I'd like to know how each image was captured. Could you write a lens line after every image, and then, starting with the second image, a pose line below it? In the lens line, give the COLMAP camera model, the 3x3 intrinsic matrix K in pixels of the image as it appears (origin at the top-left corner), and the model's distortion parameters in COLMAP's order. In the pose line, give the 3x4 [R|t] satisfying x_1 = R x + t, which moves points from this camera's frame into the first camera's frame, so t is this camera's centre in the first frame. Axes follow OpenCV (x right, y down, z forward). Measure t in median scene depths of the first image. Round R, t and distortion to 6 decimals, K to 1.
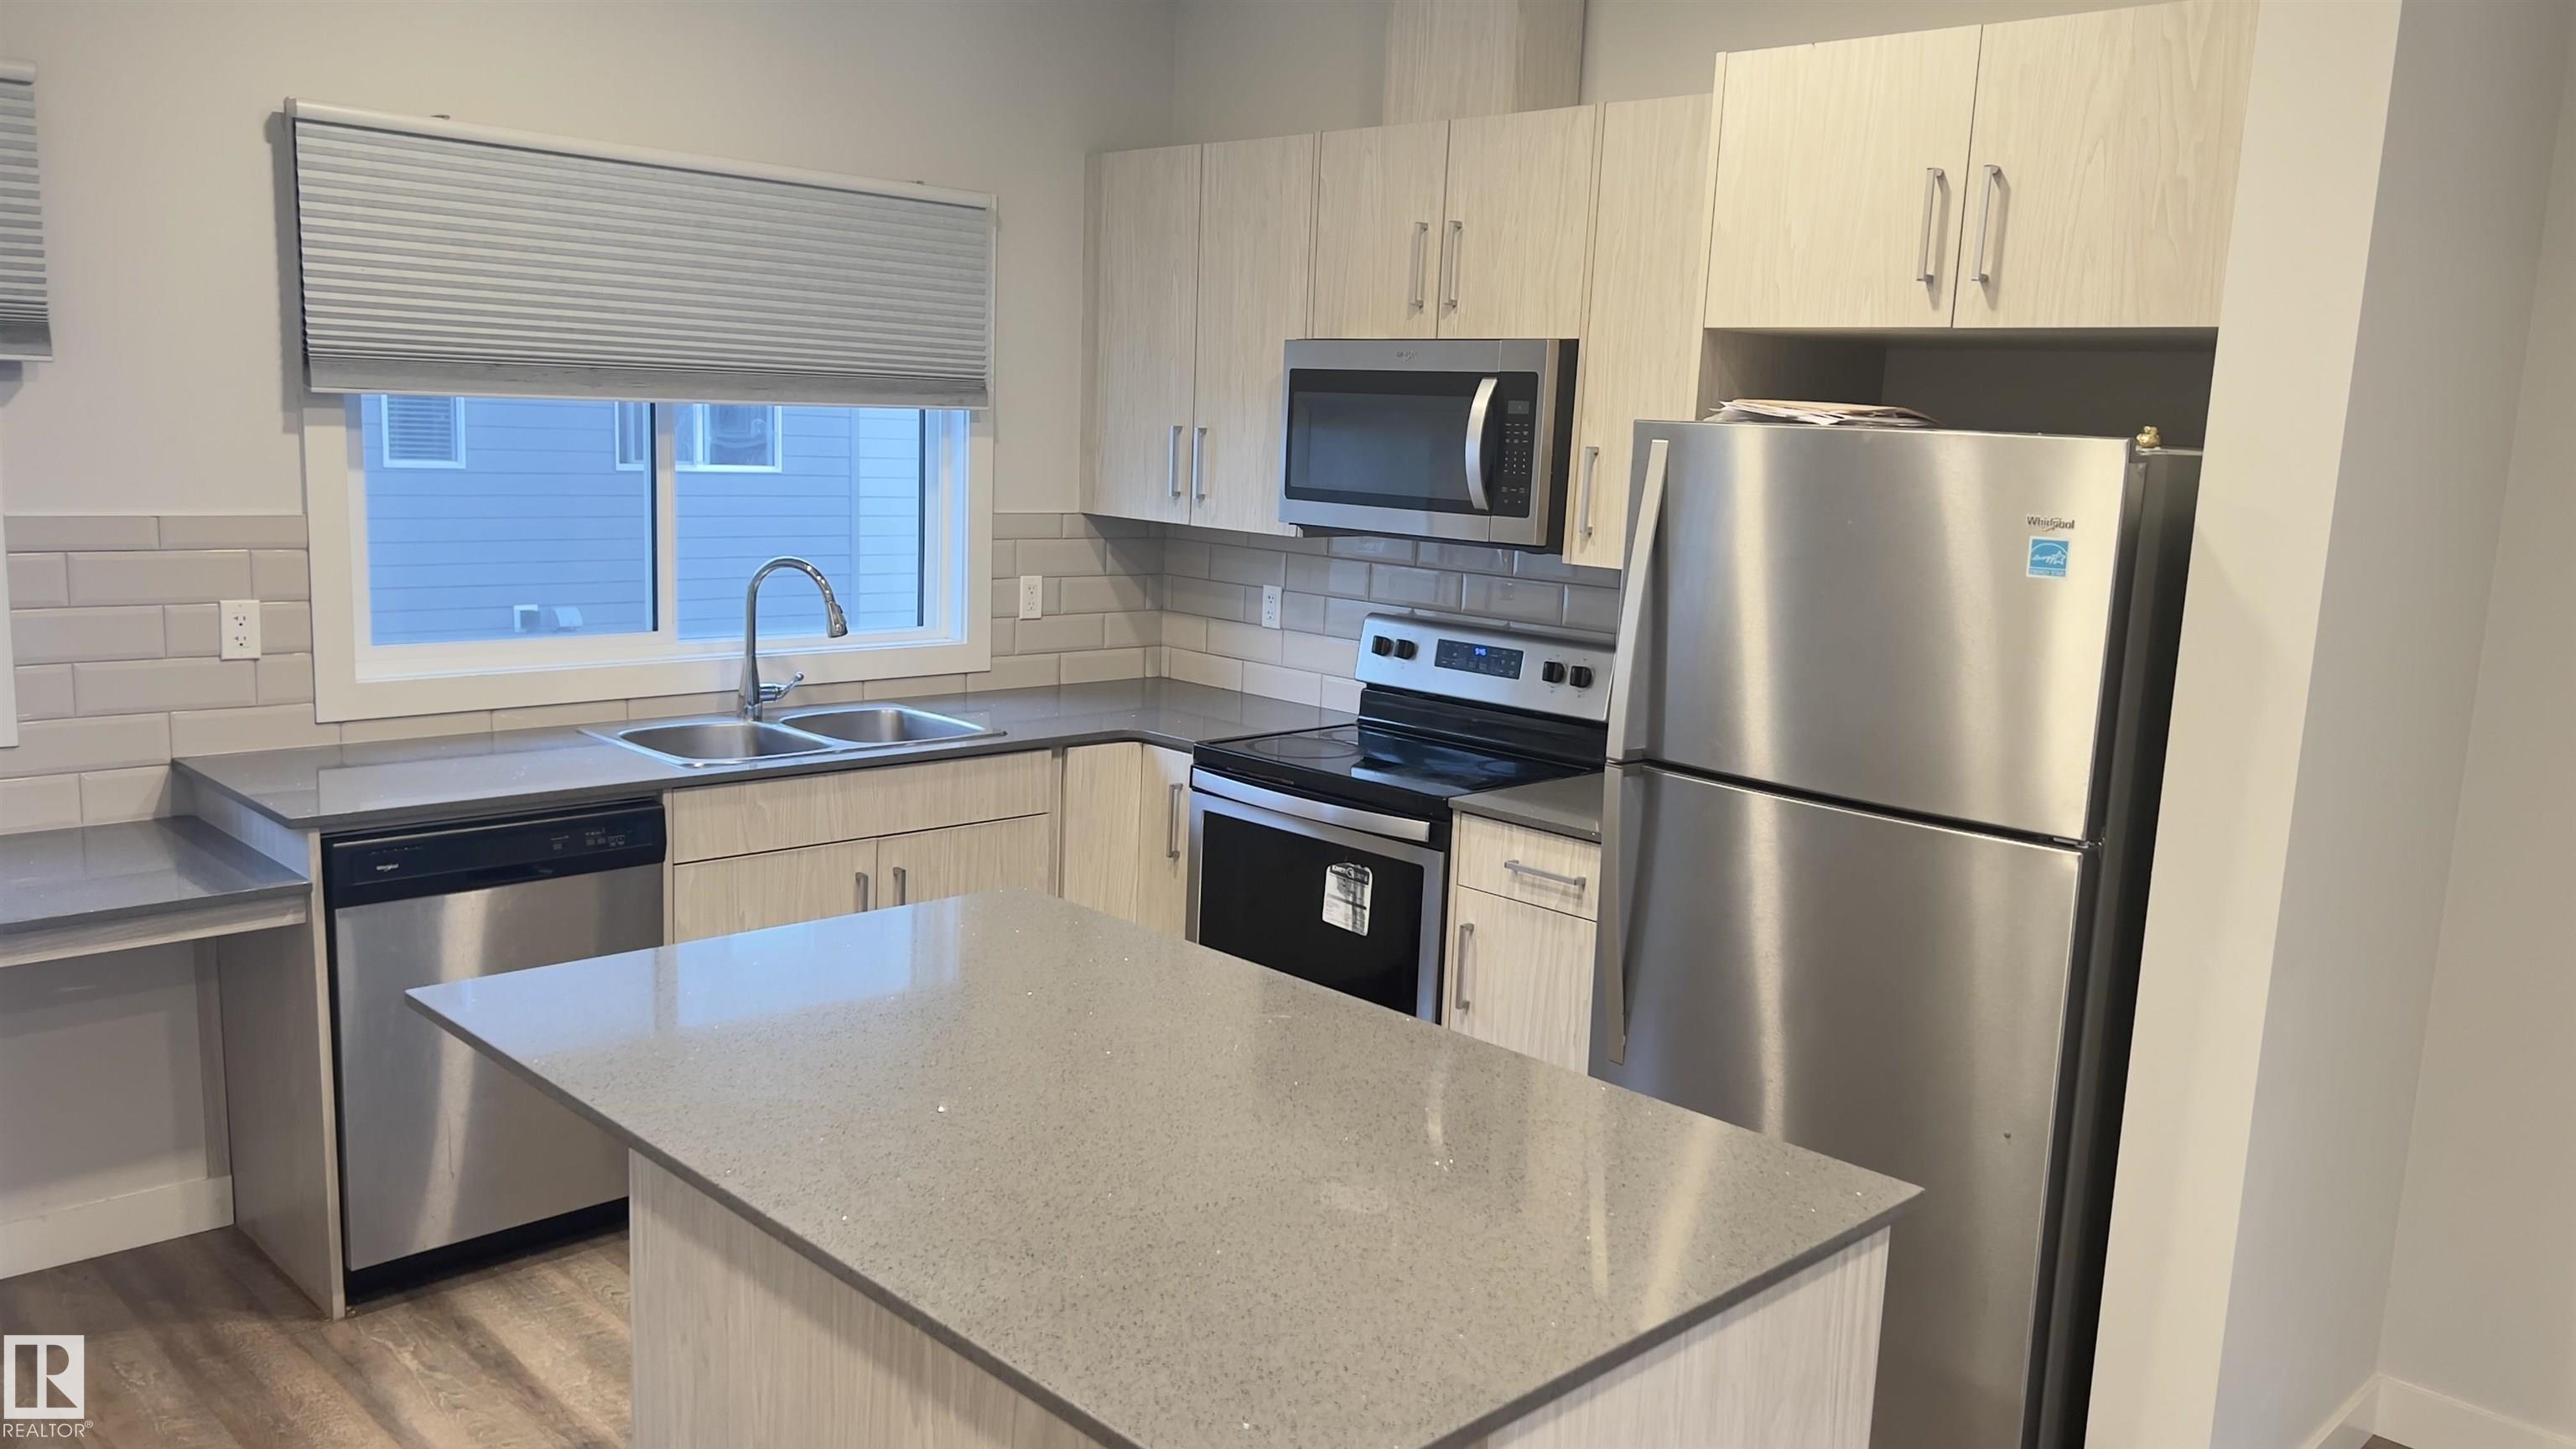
lens RADIAL K [[1910.2, 0, 1287.6], [0, 1910.2, 738.7], [0, 0, 1]] dist [0.052884, -0.049078]
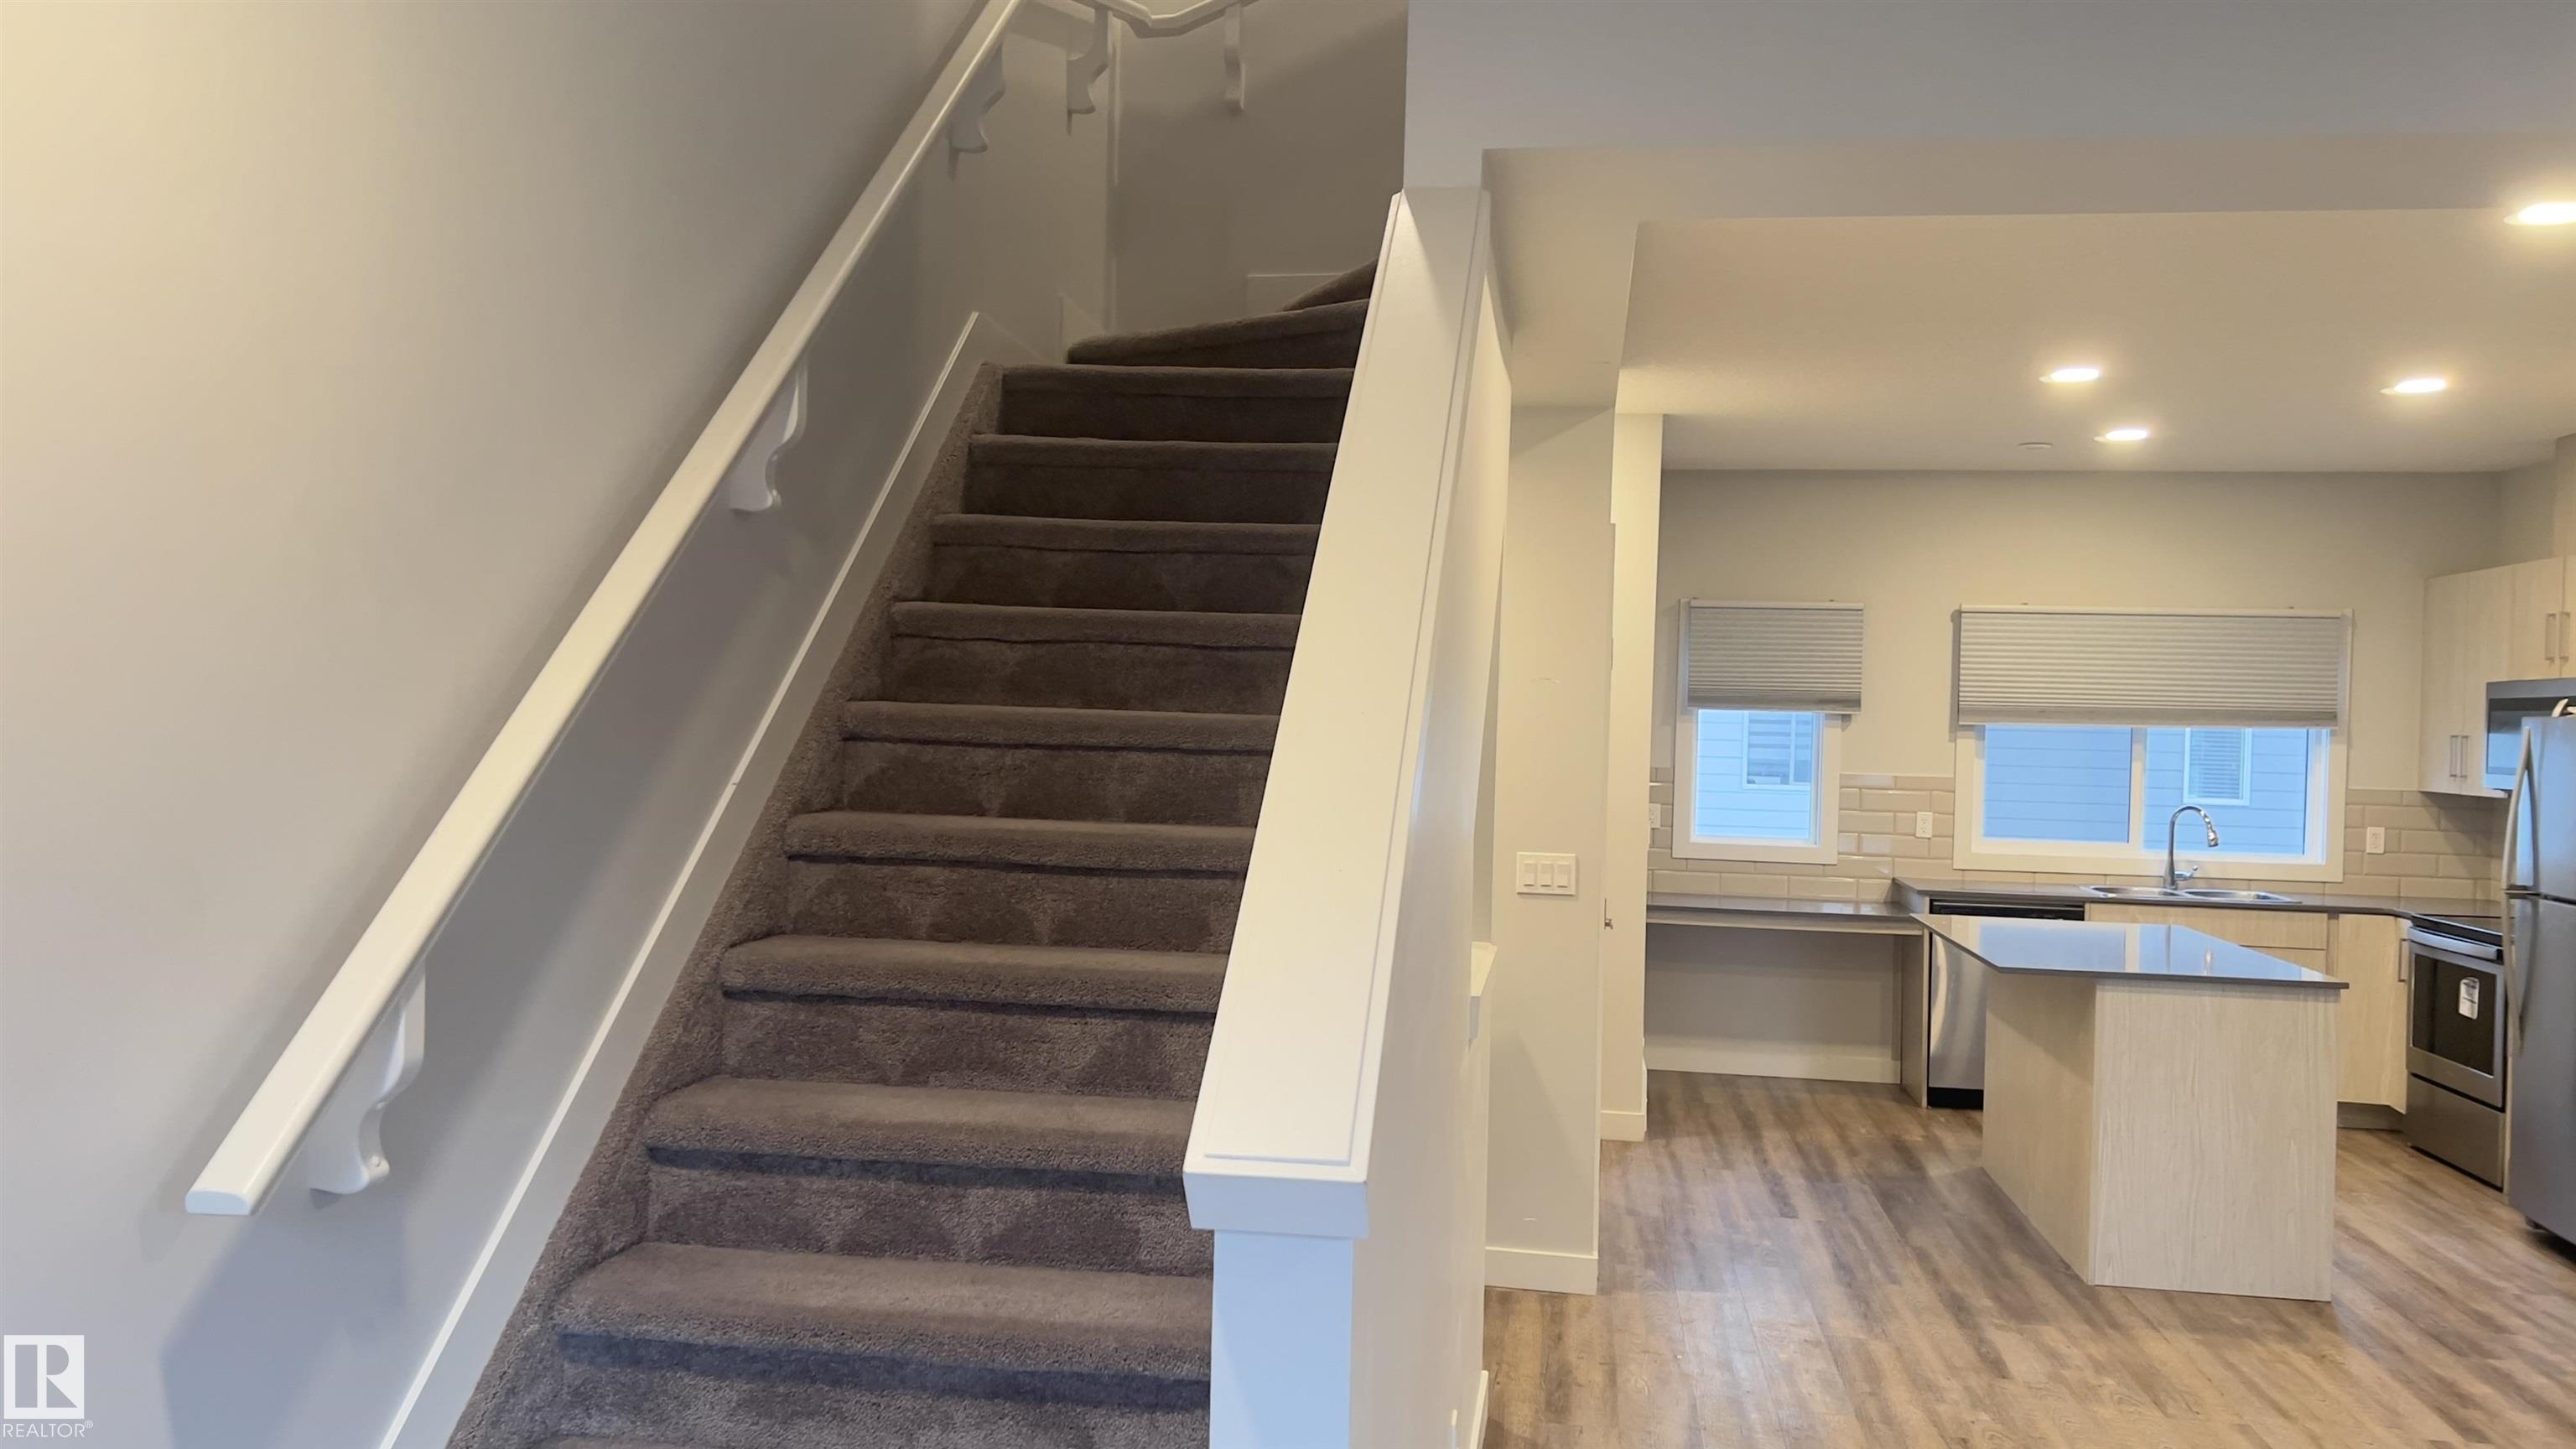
lens RADIAL K [[1910.2, 0, 1309.0], [0, 1910.2, 731.2], [0, 0, 1]] dist [0.052884, -0.049078]
pose [[0.601706, -0.020990, -0.798441, 0.822071], [-0.135252, 0.982540, -0.127756, 0.217338], [0.787183, 0.184862, 0.588362, -0.923499]]
